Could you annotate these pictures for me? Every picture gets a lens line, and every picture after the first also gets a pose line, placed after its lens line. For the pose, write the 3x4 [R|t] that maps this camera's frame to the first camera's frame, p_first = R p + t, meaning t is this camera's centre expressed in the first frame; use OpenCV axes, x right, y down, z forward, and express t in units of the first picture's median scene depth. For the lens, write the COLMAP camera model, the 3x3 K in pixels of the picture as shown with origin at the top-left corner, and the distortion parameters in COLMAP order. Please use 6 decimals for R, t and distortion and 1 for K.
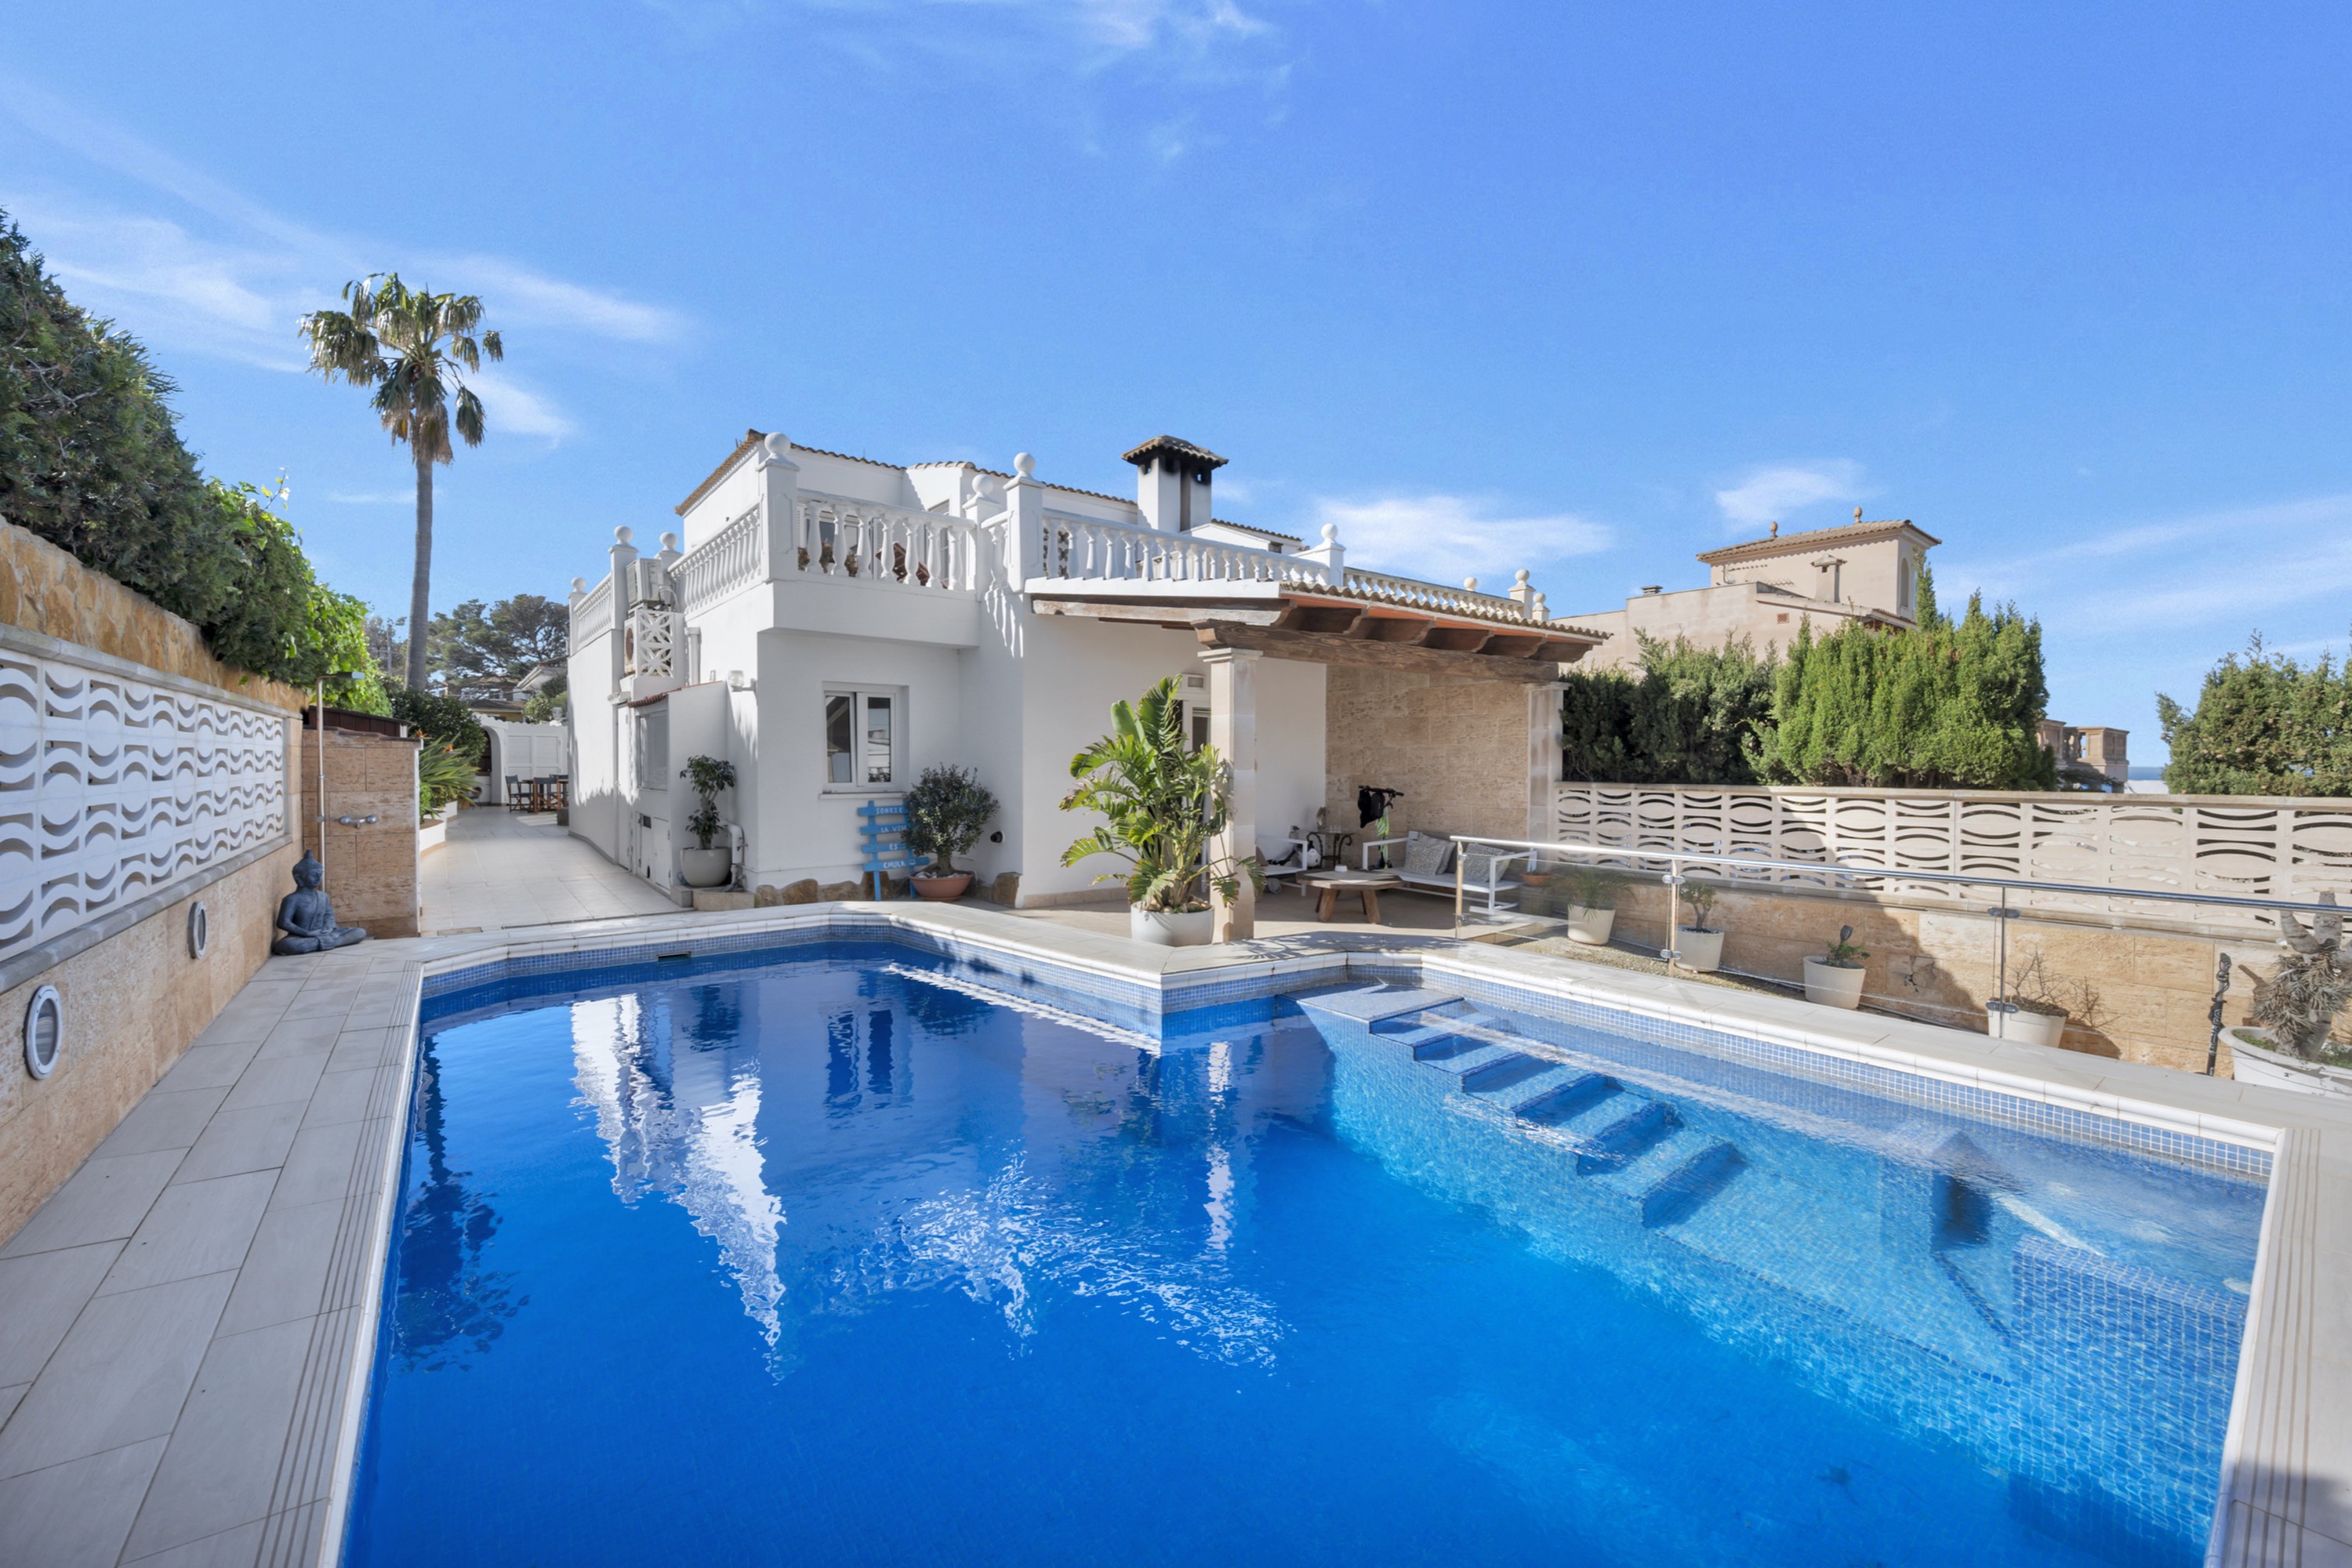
lens RADIAL K [[956.4, 0, 1184.6], [0, 956.4, 781.1], [0, 0, 1]] dist [-0.002759, -0.000434]
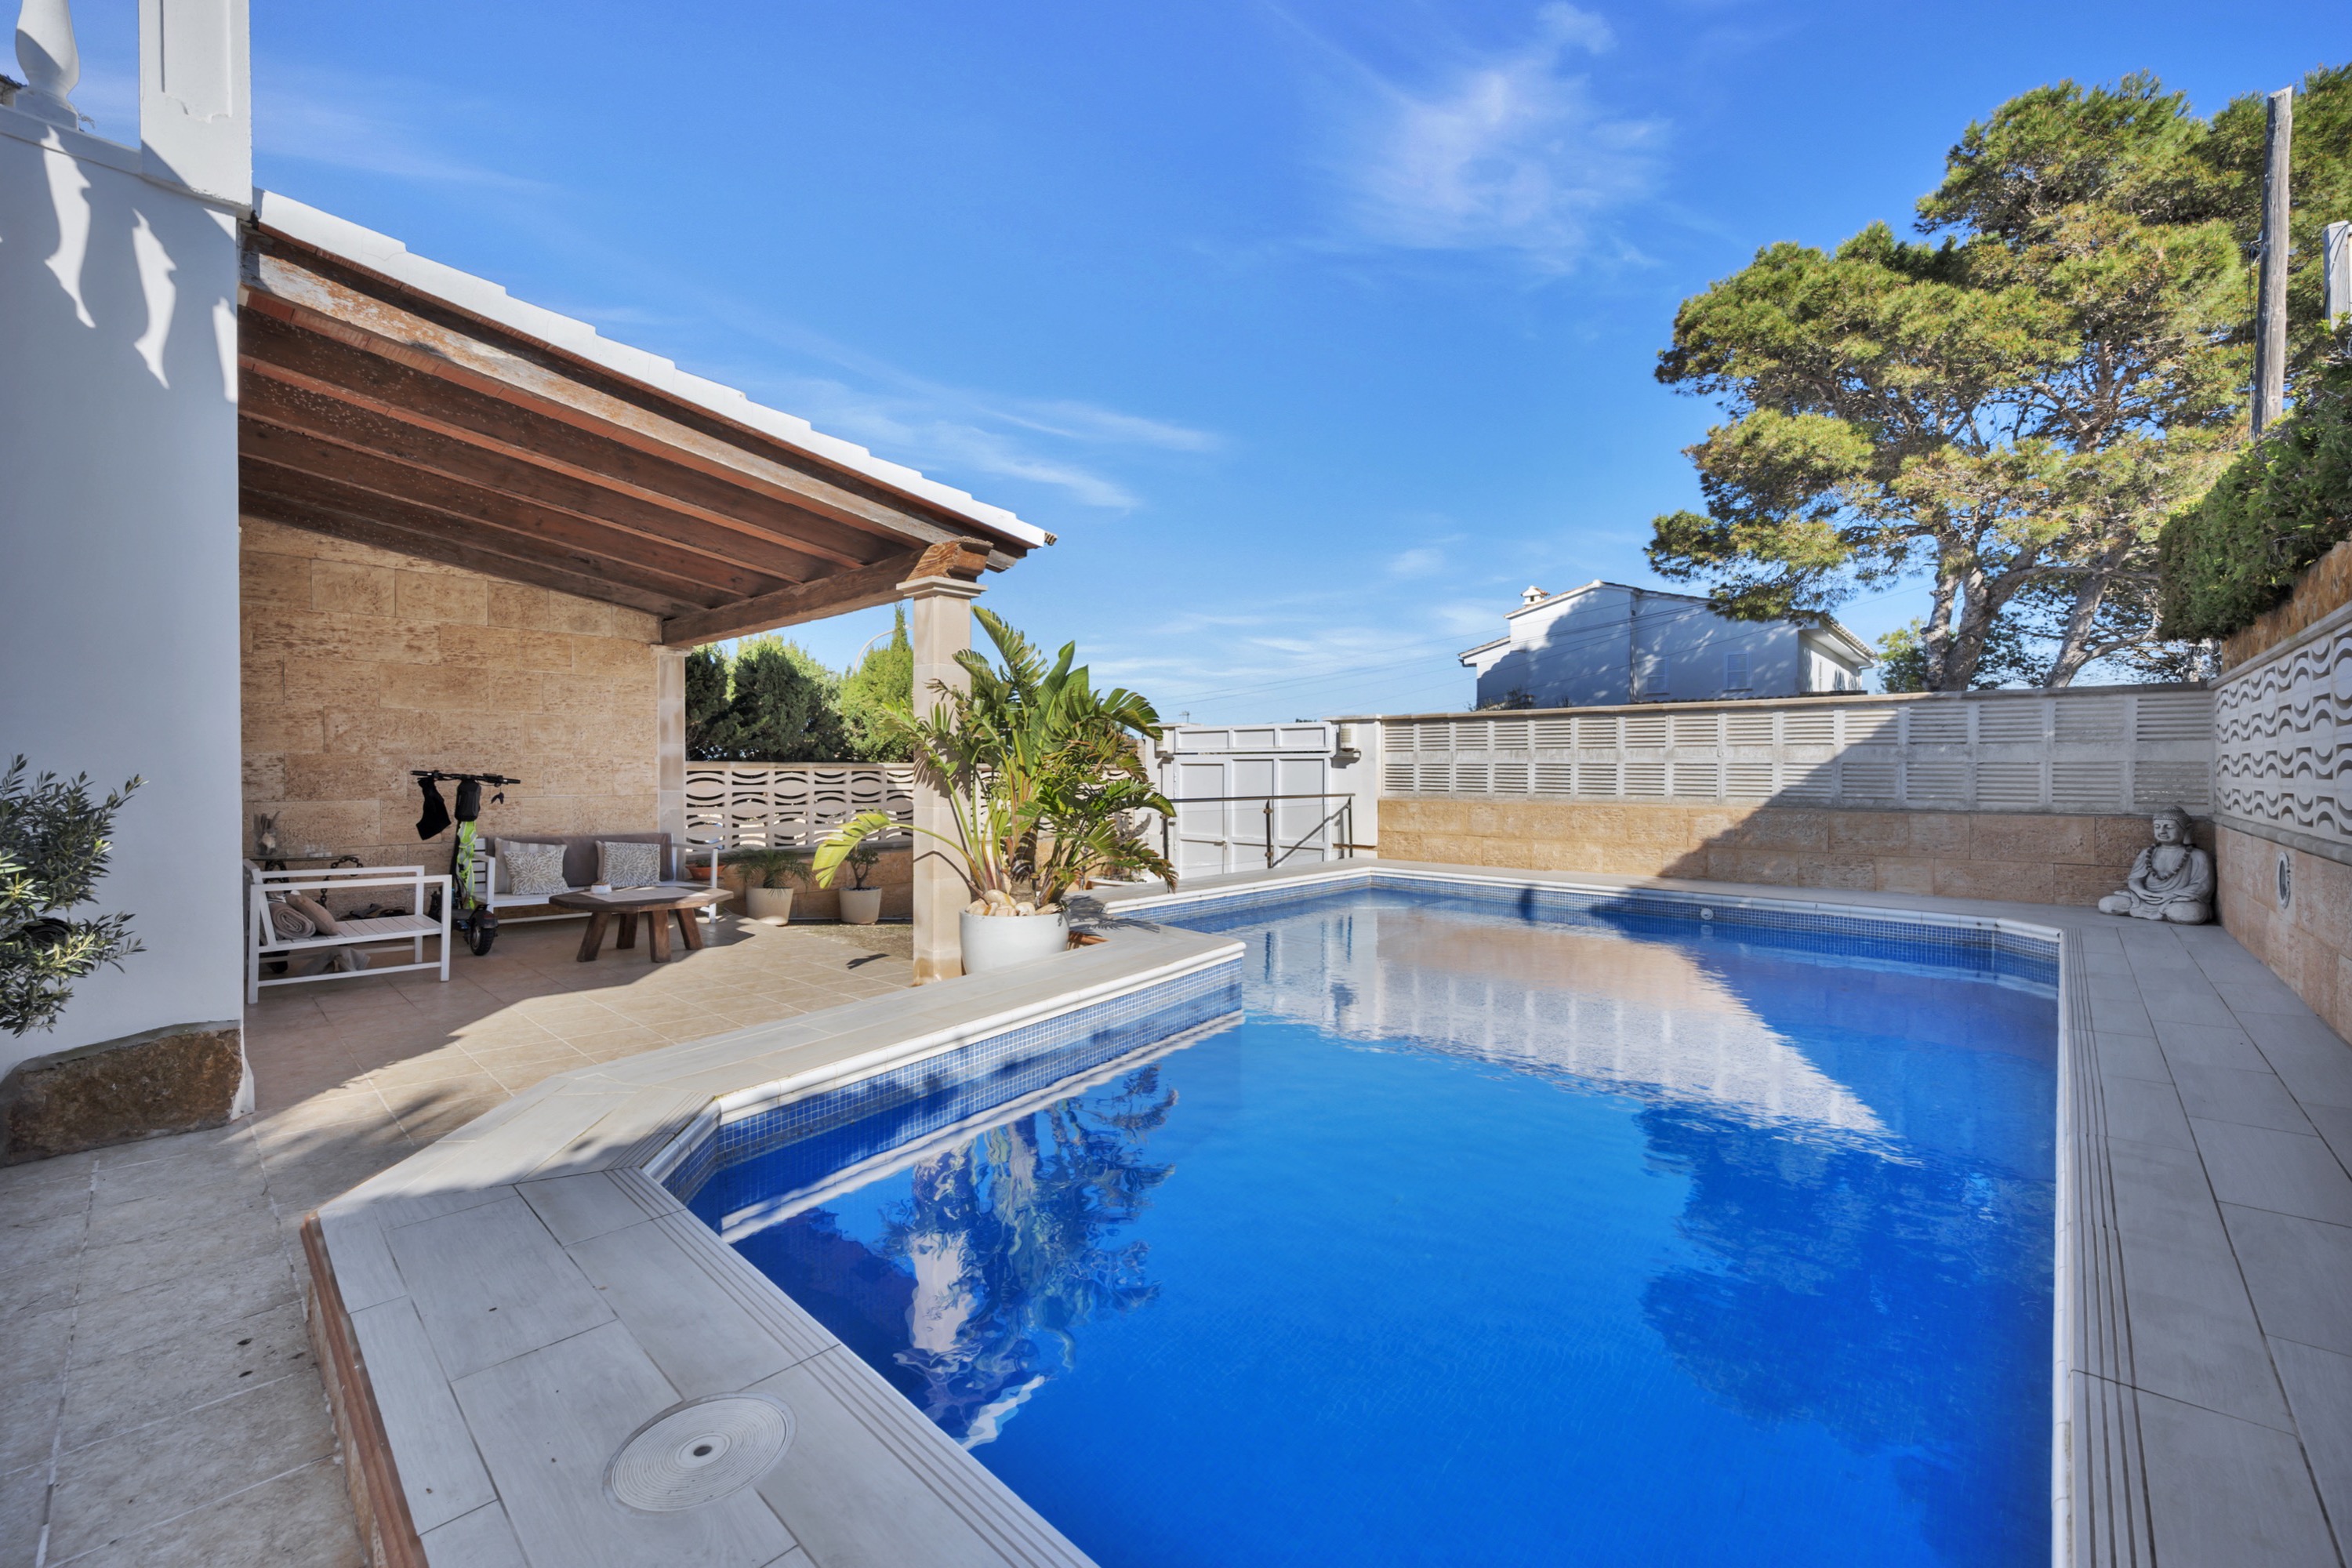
lens RADIAL K [[950.6, 0, 1162.5], [0, 950.6, 778.3], [0, 0, 1]] dist [-0.000755, 0.000014]
pose [[-0.153748, -0.014435, 0.988005, -0.557442], [0.017192, 0.999703, 0.017281, 0.008811], [-0.987961, 0.019643, -0.153454, 0.710756]]
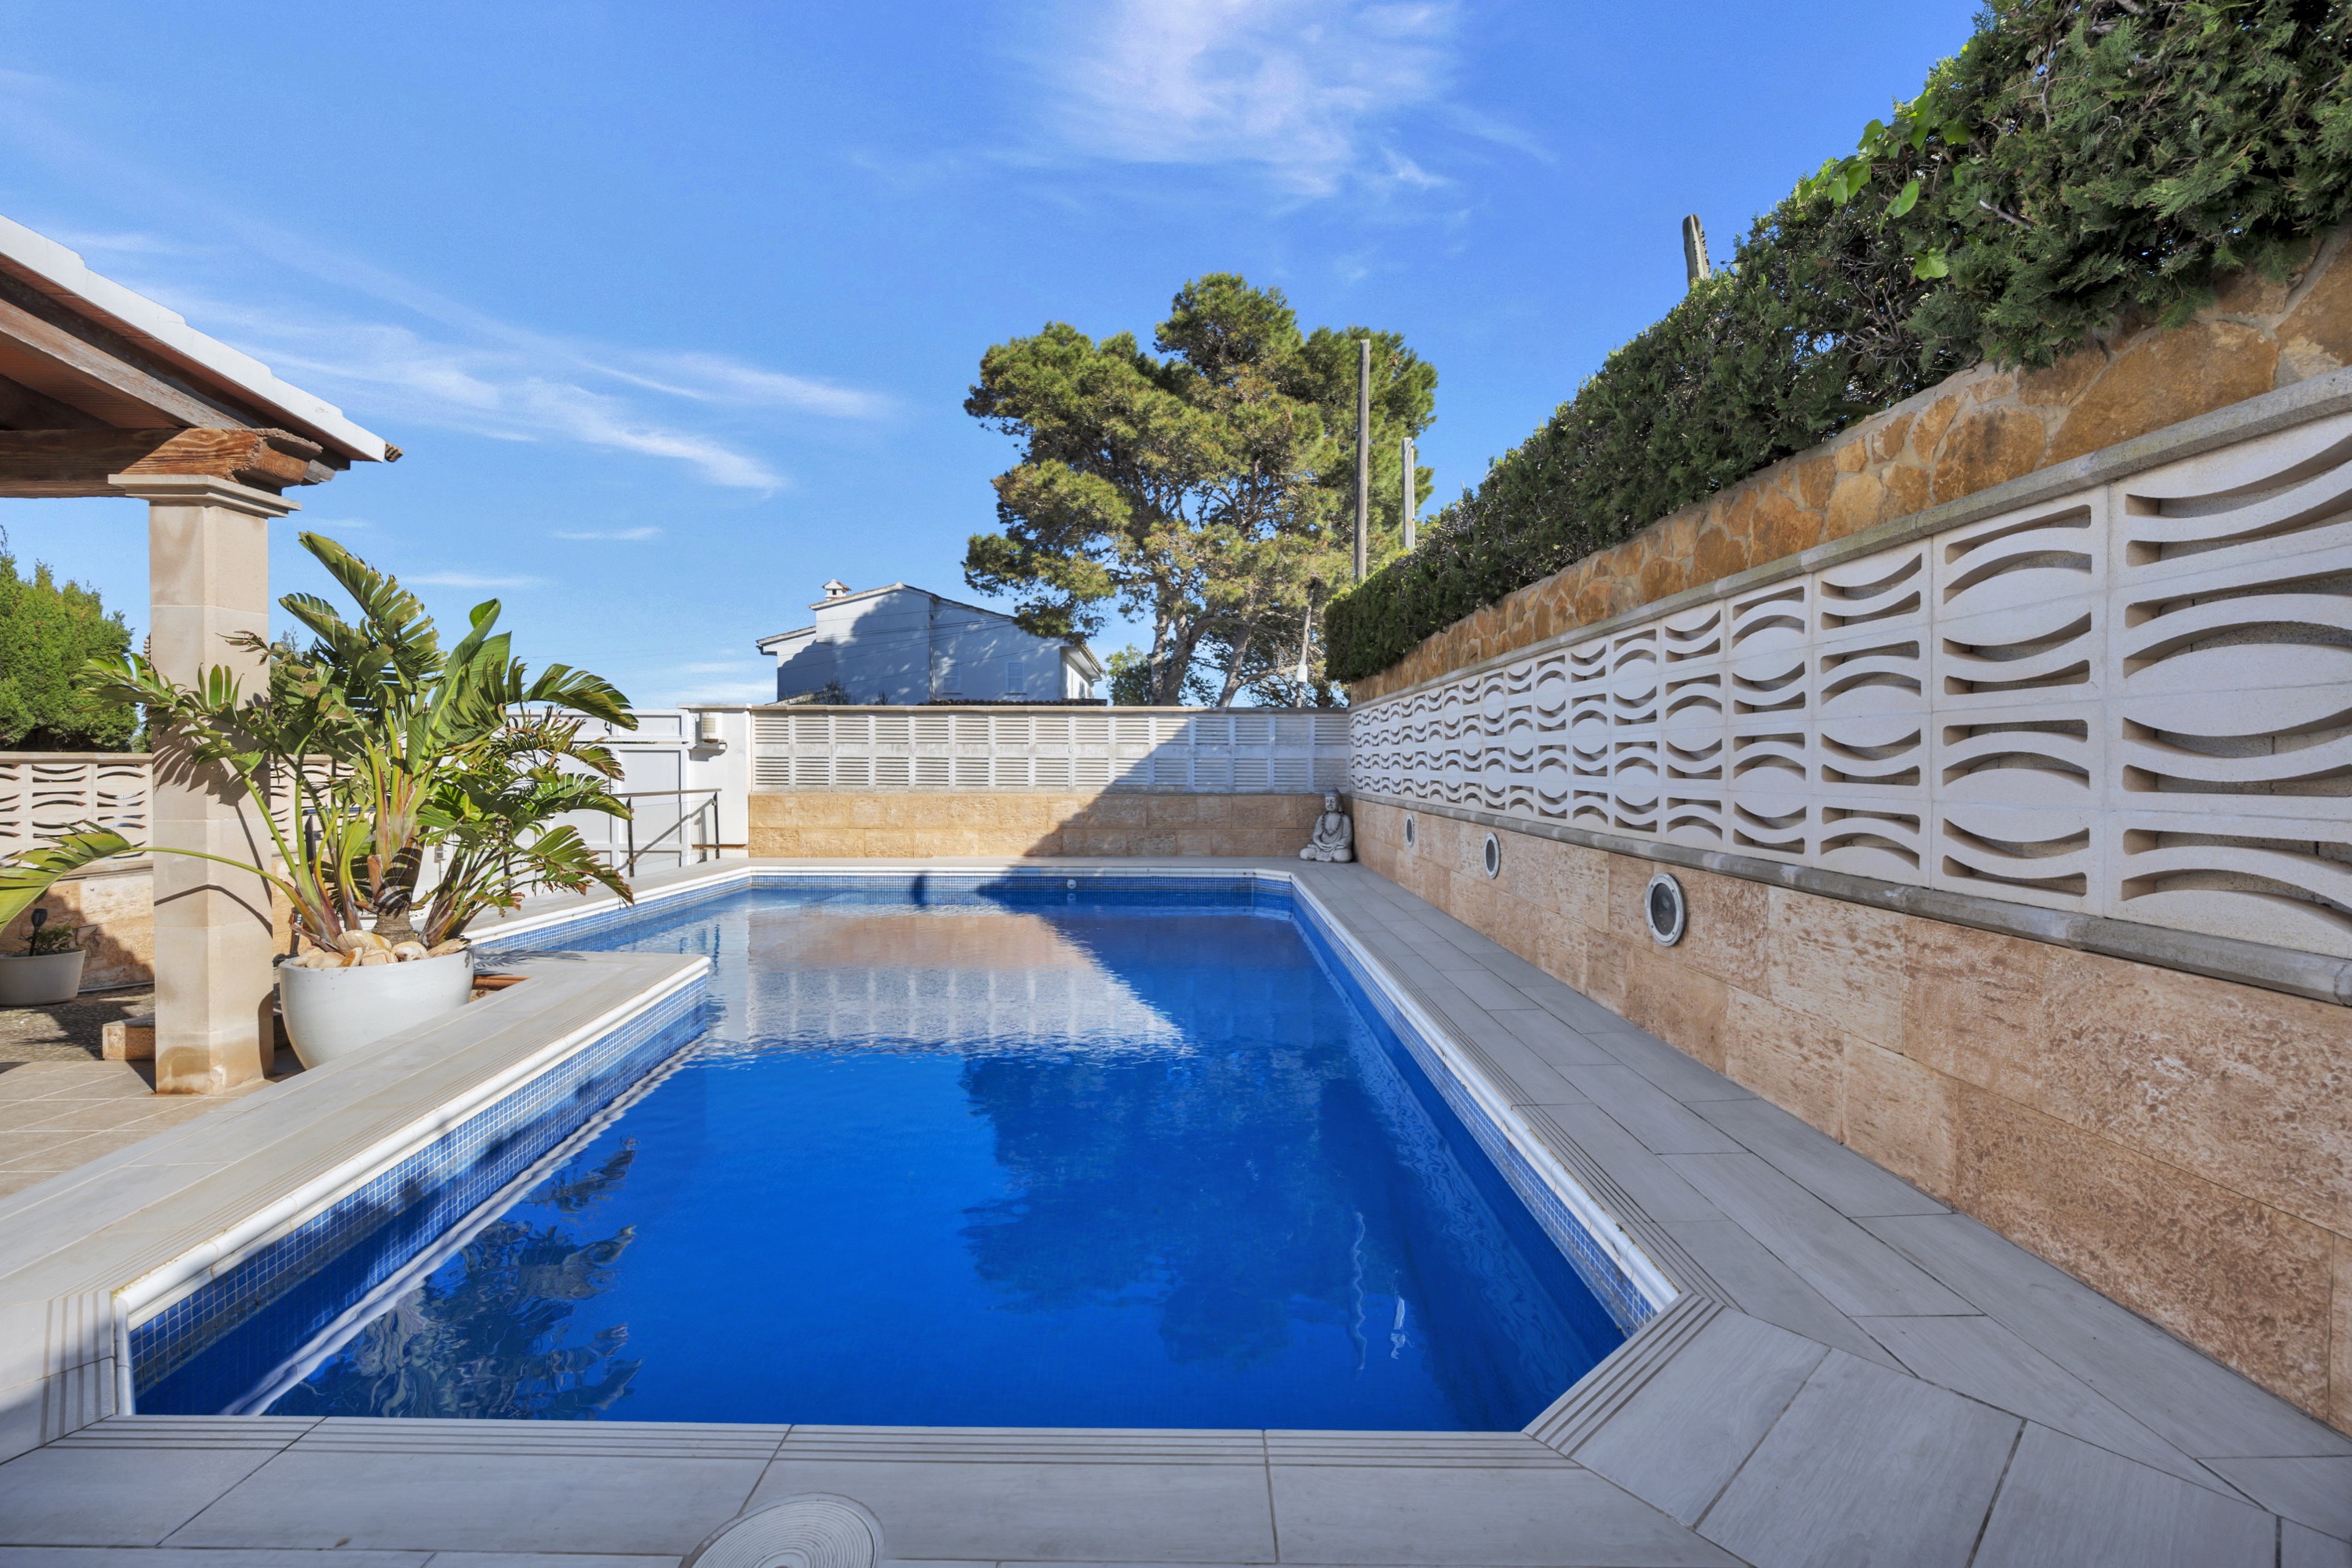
lens RADIAL K [[956.4, 0, 1184.6], [0, 956.4, 781.1], [0, 0, 1]] dist [-0.002759, -0.000434]
pose [[-0.787980, -0.019026, 0.615407, -0.522677], [0.005078, 0.999288, 0.037396, 0.005774], [-0.615680, 0.032592, -0.787322, 0.813001]]
